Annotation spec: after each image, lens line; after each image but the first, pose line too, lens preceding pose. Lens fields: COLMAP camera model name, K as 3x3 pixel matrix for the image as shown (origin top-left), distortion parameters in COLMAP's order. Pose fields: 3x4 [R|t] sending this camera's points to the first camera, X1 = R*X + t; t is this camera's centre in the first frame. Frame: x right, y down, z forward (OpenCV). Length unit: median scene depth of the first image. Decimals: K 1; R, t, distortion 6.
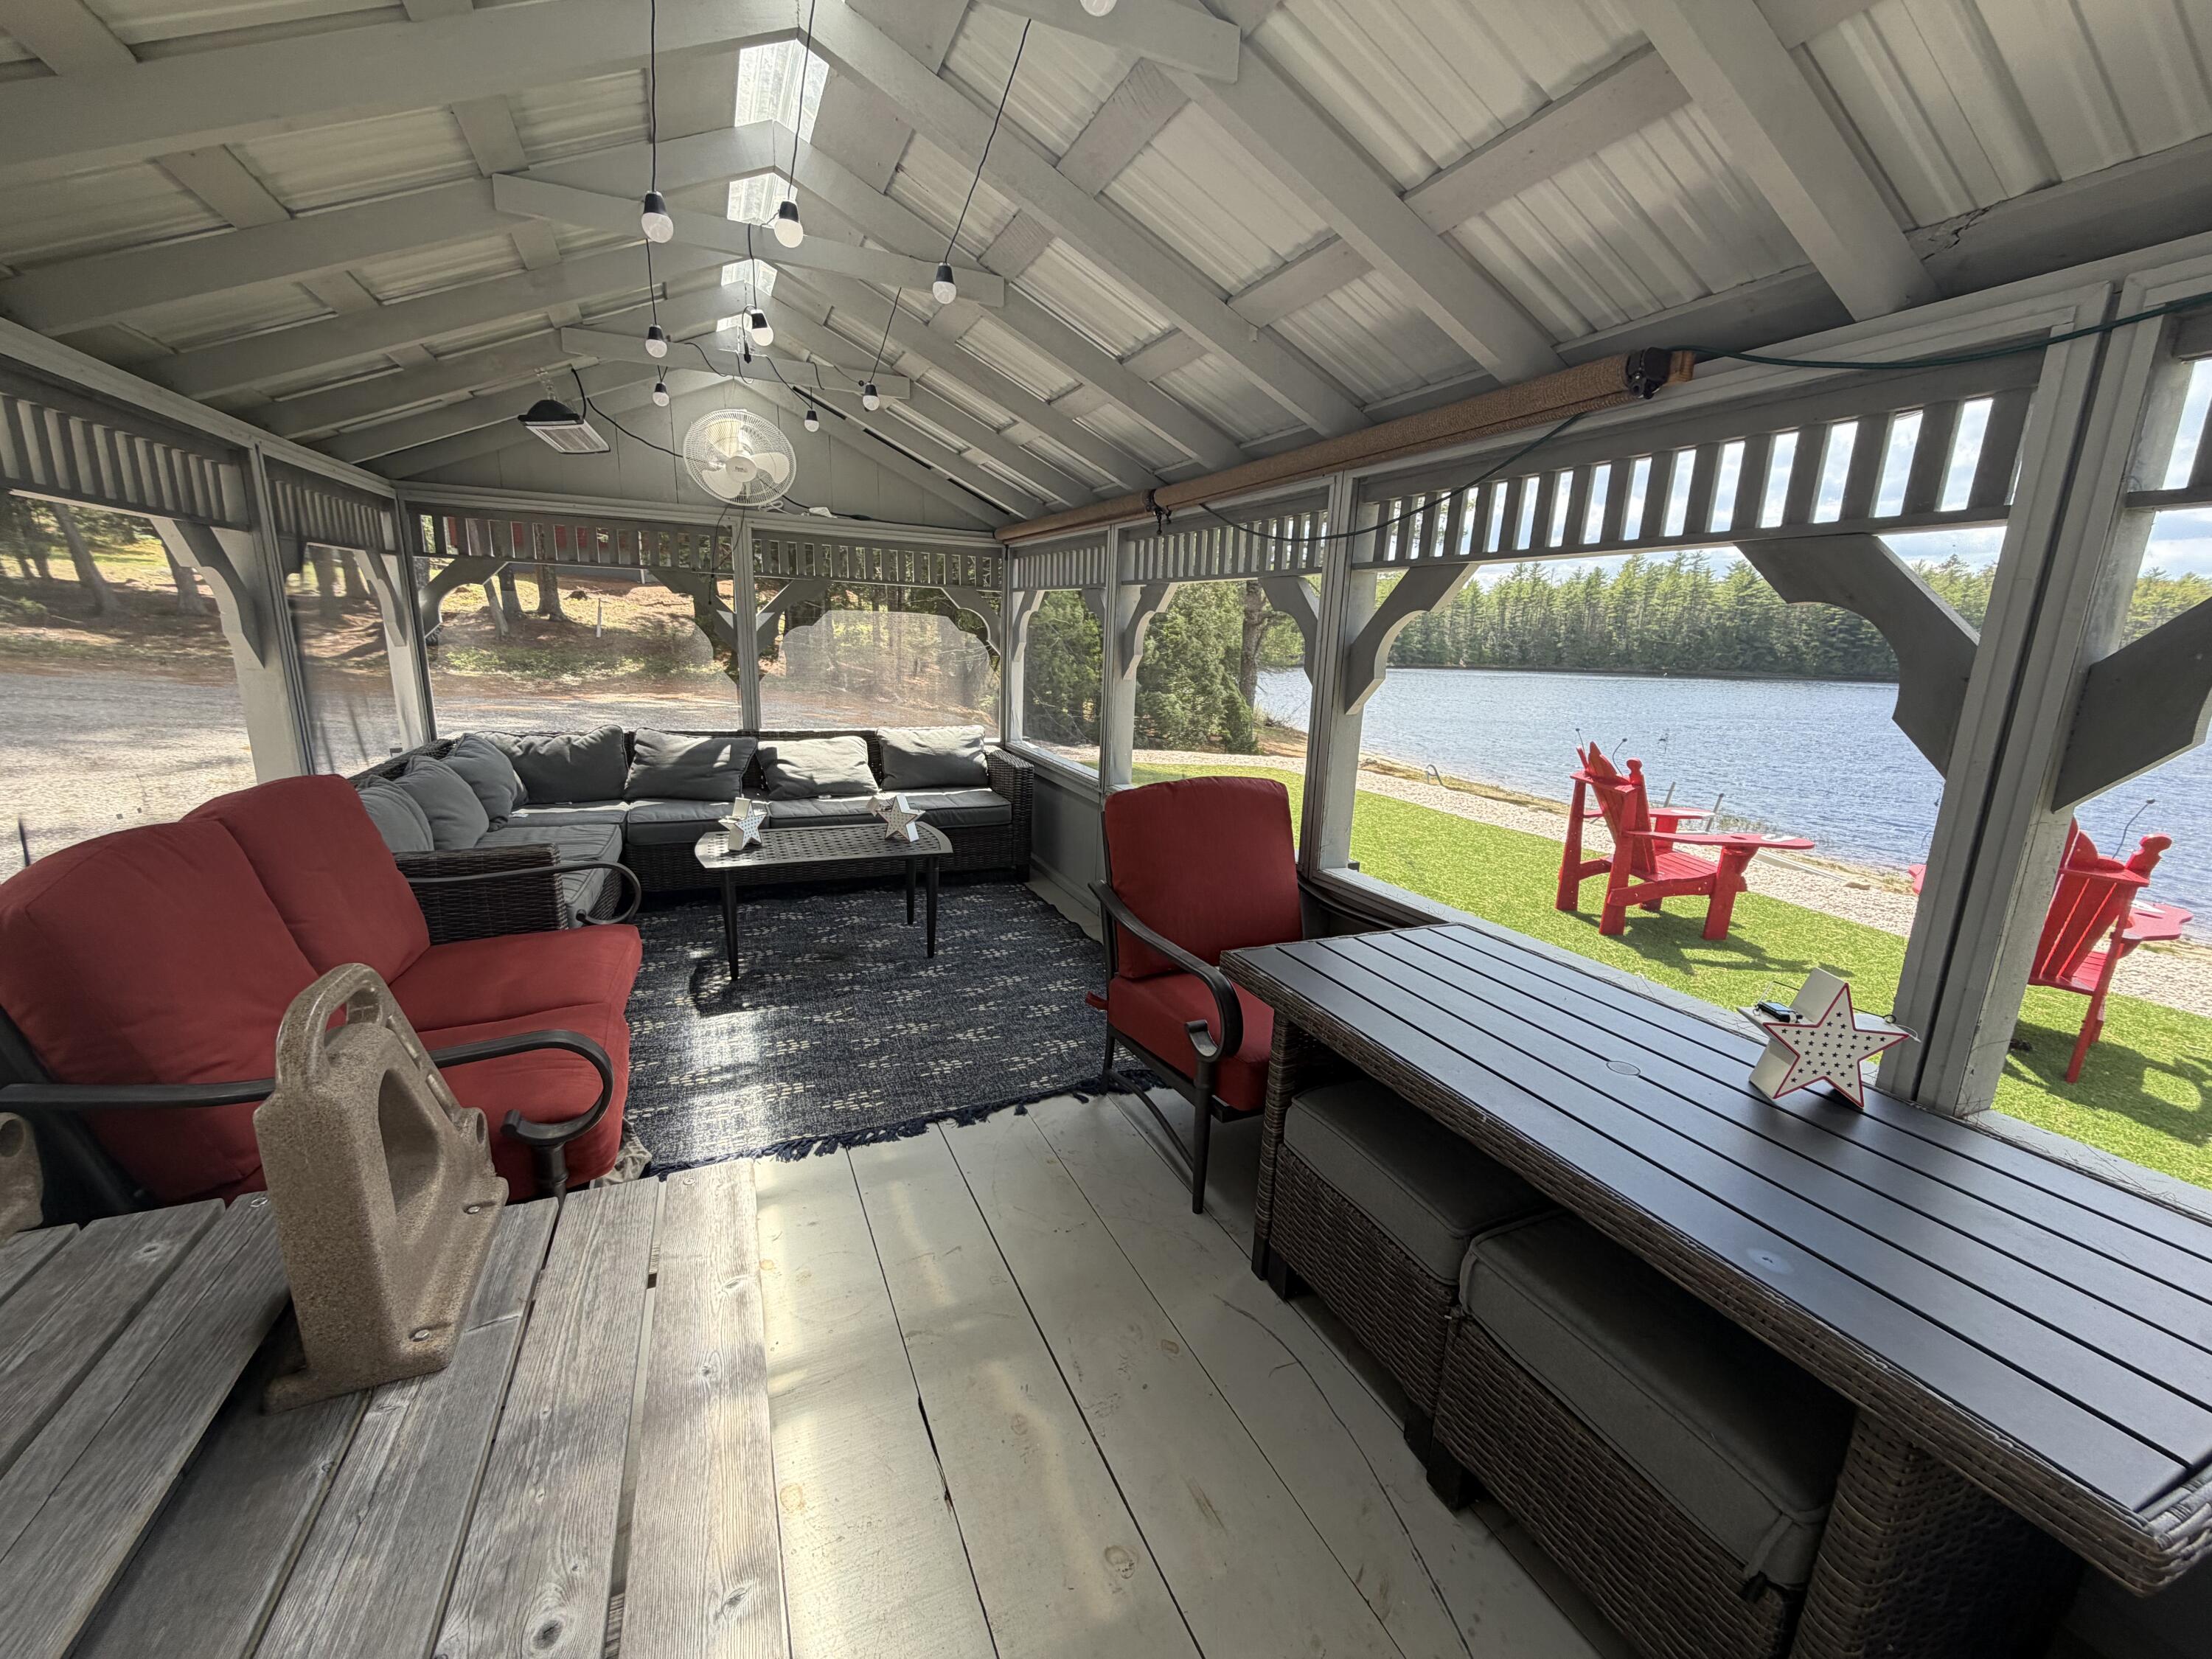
lens RADIAL K [[879.0, 0, 1097.8], [0, 879.0, 836.7], [0, 0, 1]] dist [-0.002408, -0.000198]
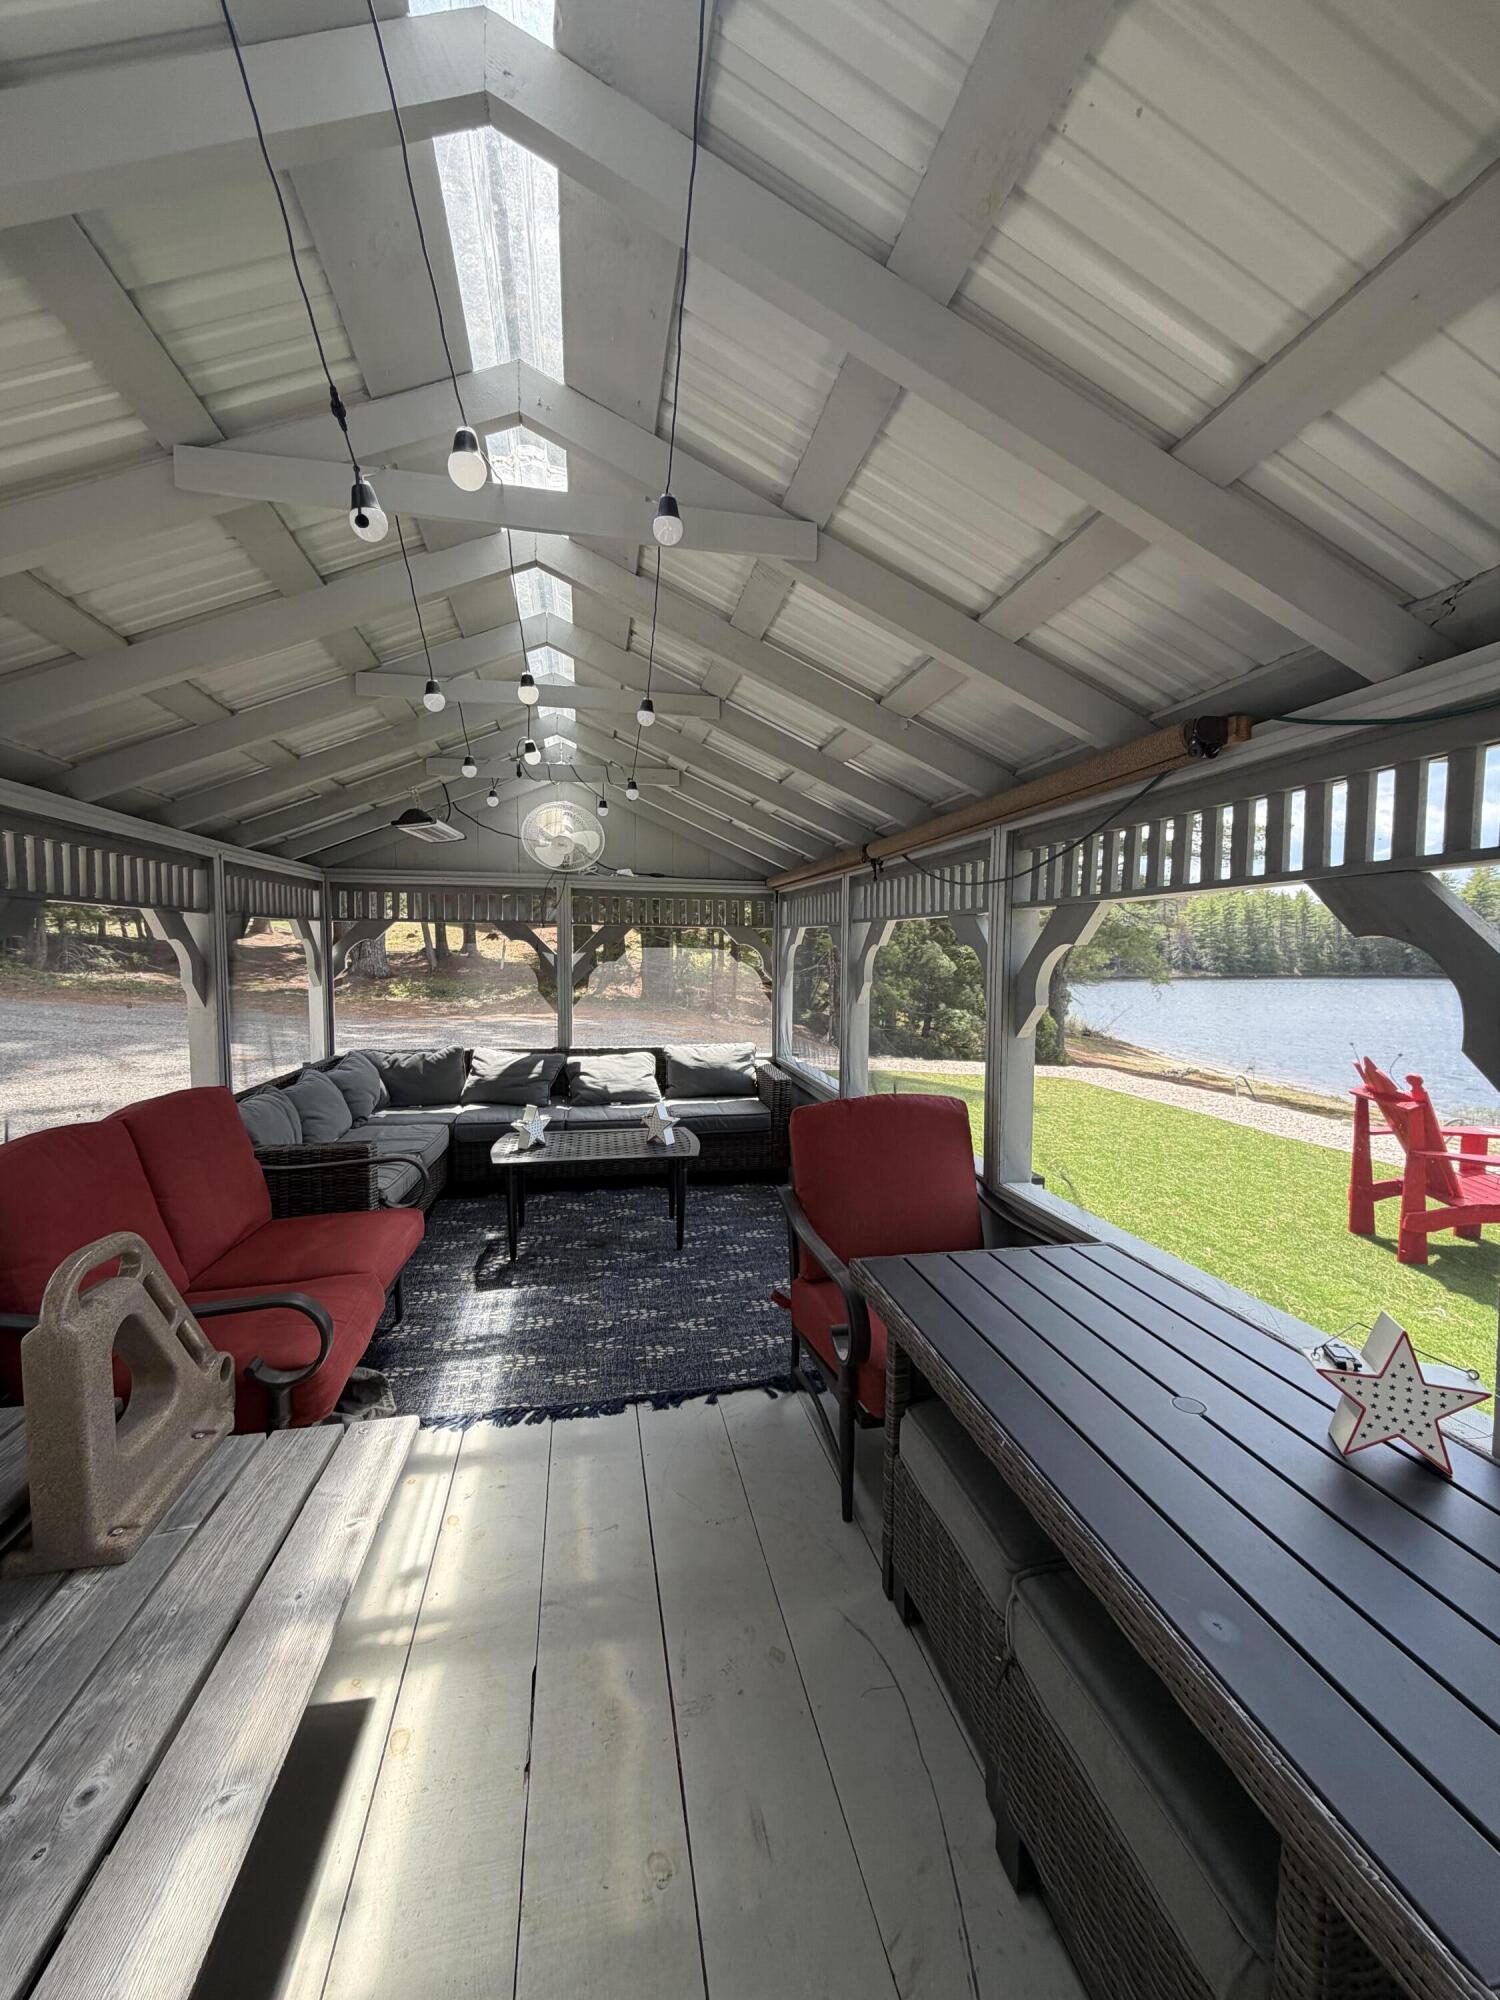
lens RADIAL K [[794.7, 0, 745.3], [0, 794.7, 999.3], [0, 0, 1]] dist [-0.002408, -0.000198]
pose [[0.974854, -0.015744, -0.222290, 0.193034], [-0.022529, 0.985428, -0.168595, -0.014275], [0.221705, 0.169363, 0.960293, -0.023886]]
